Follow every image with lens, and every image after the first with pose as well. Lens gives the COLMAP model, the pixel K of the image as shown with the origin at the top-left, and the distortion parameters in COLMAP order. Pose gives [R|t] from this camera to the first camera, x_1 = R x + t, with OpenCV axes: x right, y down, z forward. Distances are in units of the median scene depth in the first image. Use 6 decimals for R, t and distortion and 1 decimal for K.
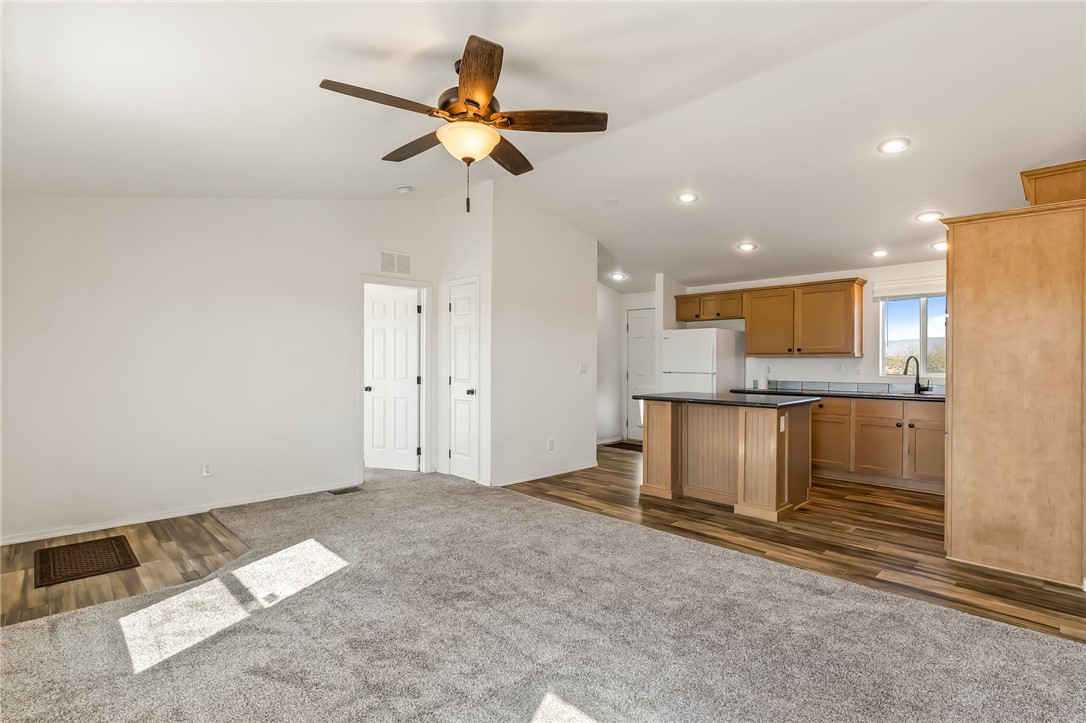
lens RADIAL K [[519.6, 0, 545.0], [0, 519.6, 363.7], [0, 0, 1]] dist [0.005262, -0.001480]
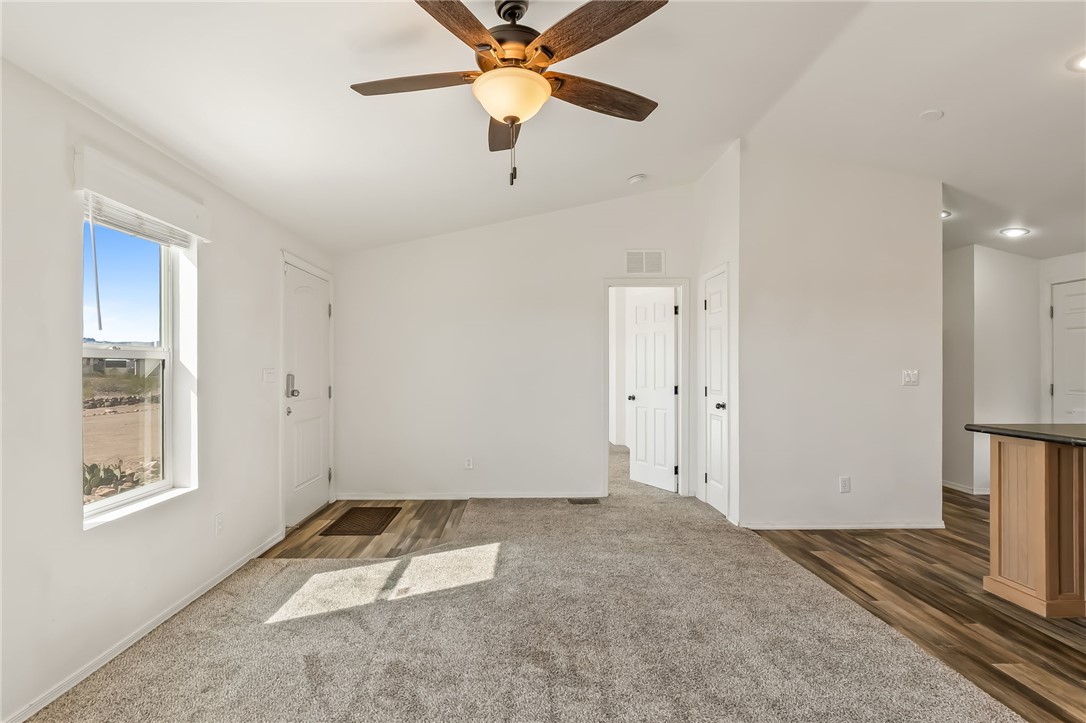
lens RADIAL K [[519.6, 0, 540.2], [0, 519.6, 369.0], [0, 0, 1]] dist [0.005262, -0.001480]
pose [[0.735292, -0.002745, -0.677745, 0.350845], [-0.000033, 0.999992, -0.004086, -0.000957], [0.677750, 0.003026, 0.735286, 0.356886]]
